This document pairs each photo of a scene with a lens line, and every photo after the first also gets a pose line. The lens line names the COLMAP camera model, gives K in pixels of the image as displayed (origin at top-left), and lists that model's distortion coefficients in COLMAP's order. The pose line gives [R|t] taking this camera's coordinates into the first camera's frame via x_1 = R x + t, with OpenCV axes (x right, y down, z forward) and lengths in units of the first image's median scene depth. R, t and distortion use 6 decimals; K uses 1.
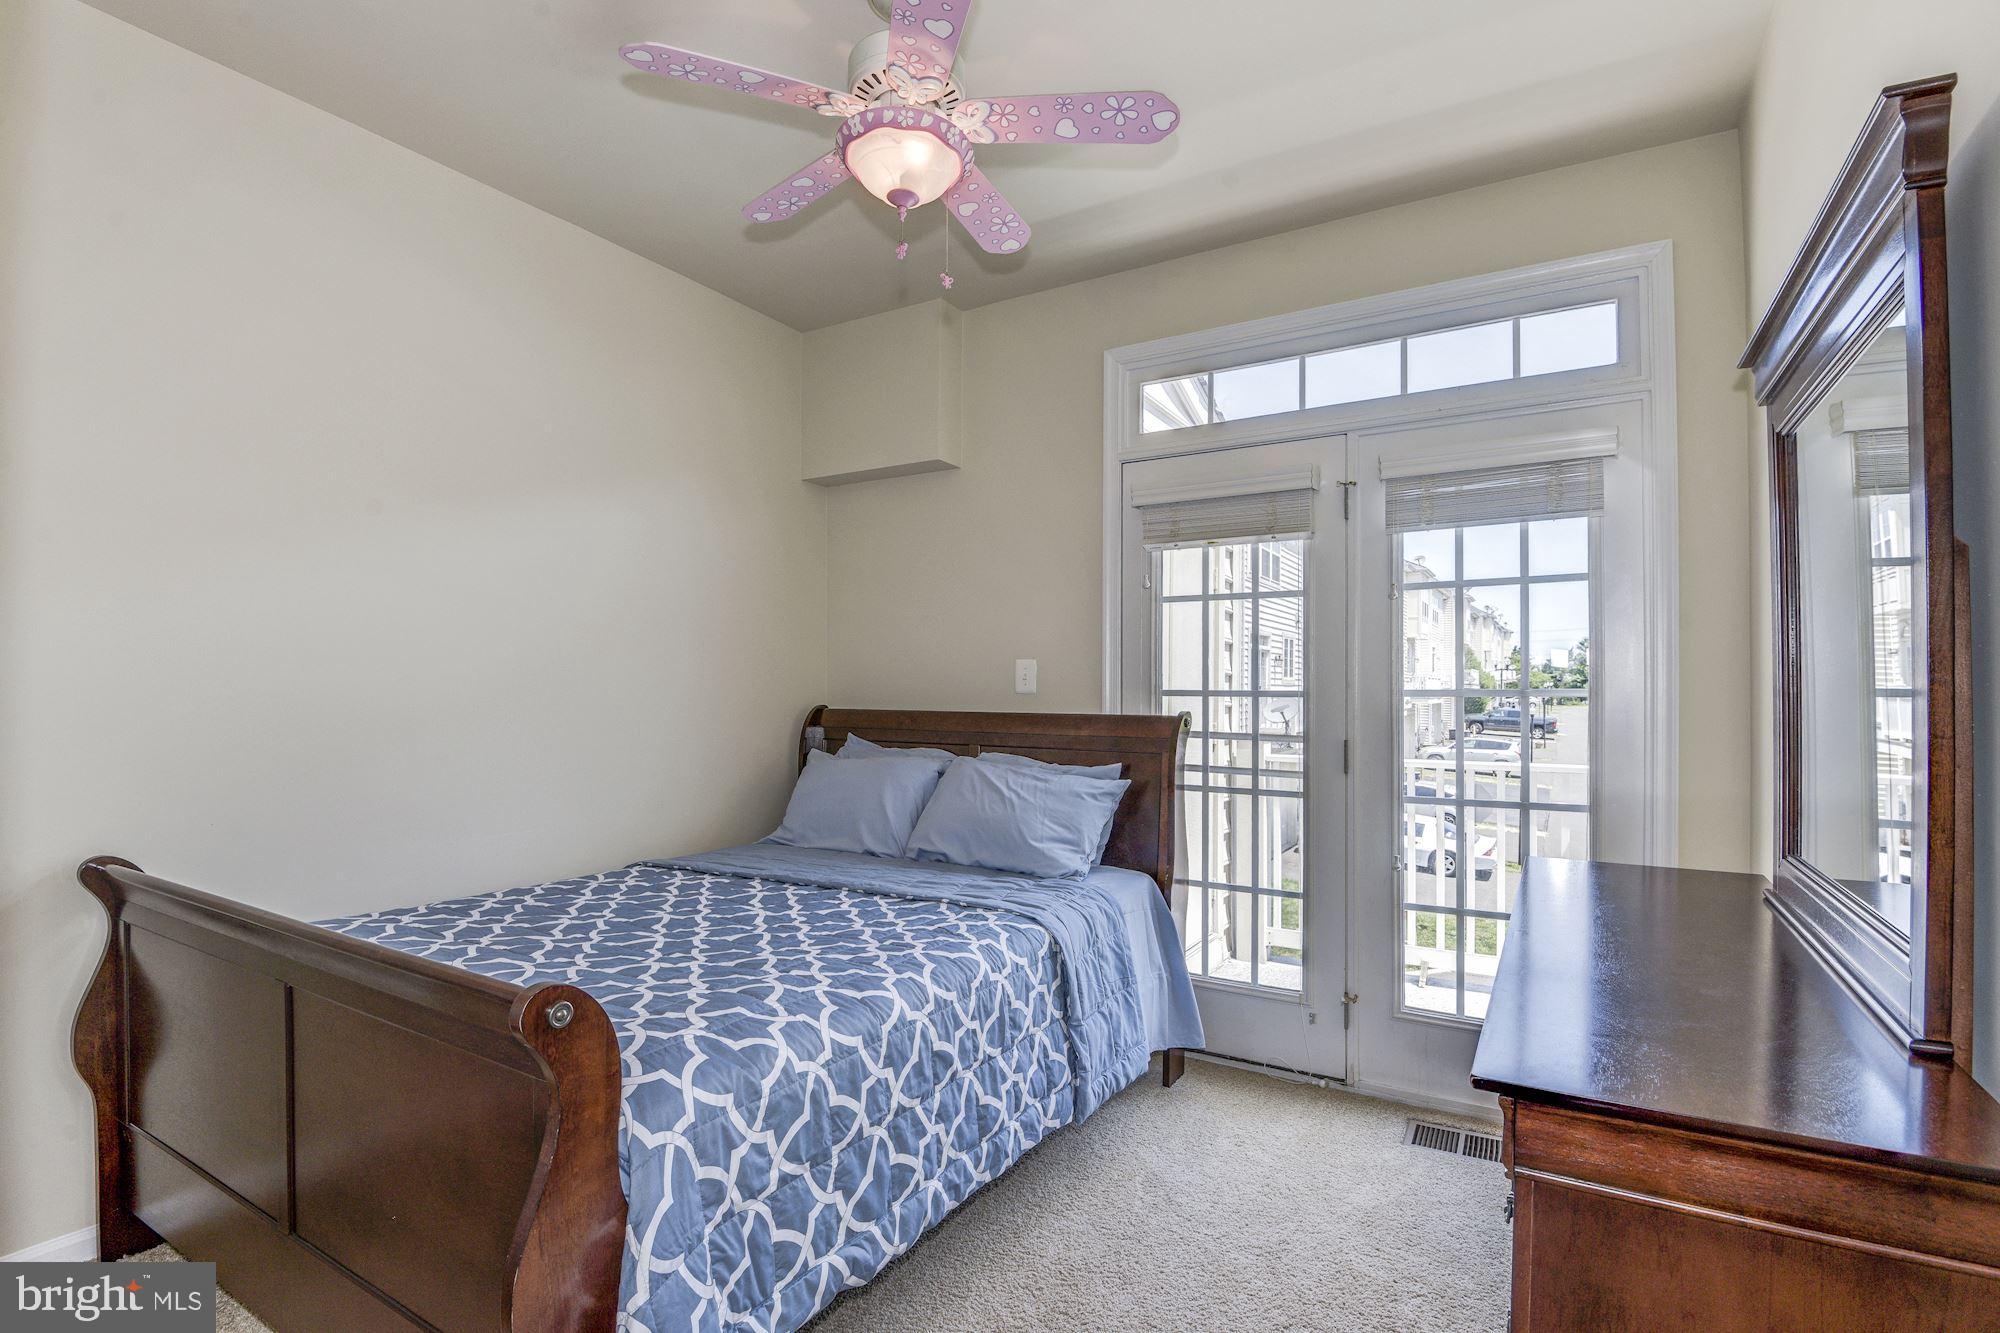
lens RADIAL K [[935.5, 0, 1012.4], [0, 935.5, 678.7], [0, 0, 1]] dist [-0.014492, -0.012409]
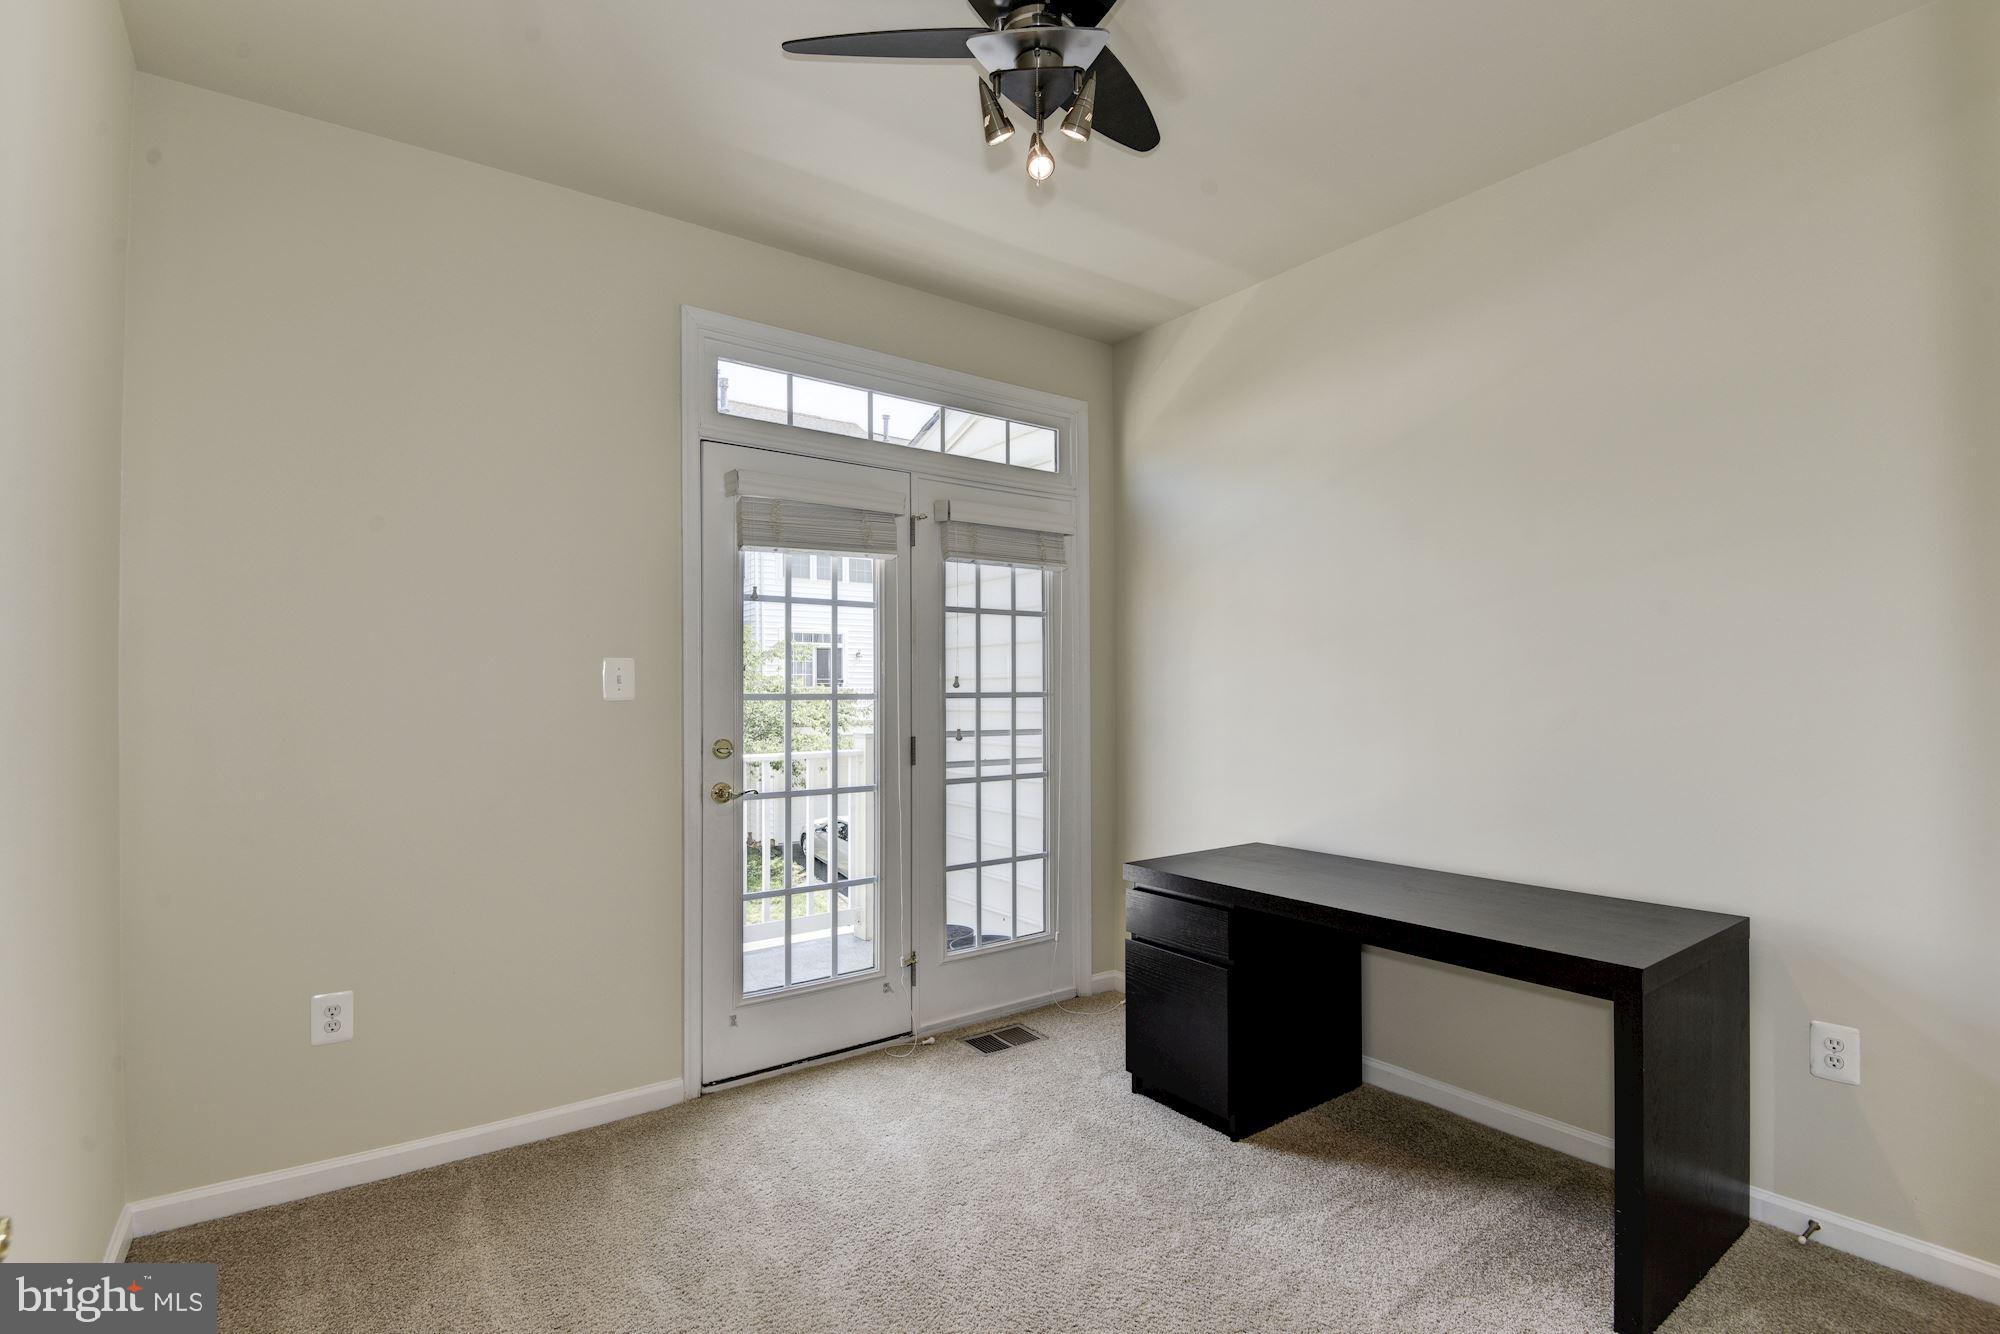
lens RADIAL K [[935.5, 0, 1011.9], [0, 935.5, 661.1], [0, 0, 1]] dist [-0.014492, -0.012409]
pose [[0.352699, 0.026213, 0.935370, -0.712882], [-0.006417, 0.999652, -0.025595, 0.003158], [-0.935715, 0.003025, 0.352744, 0.492236]]
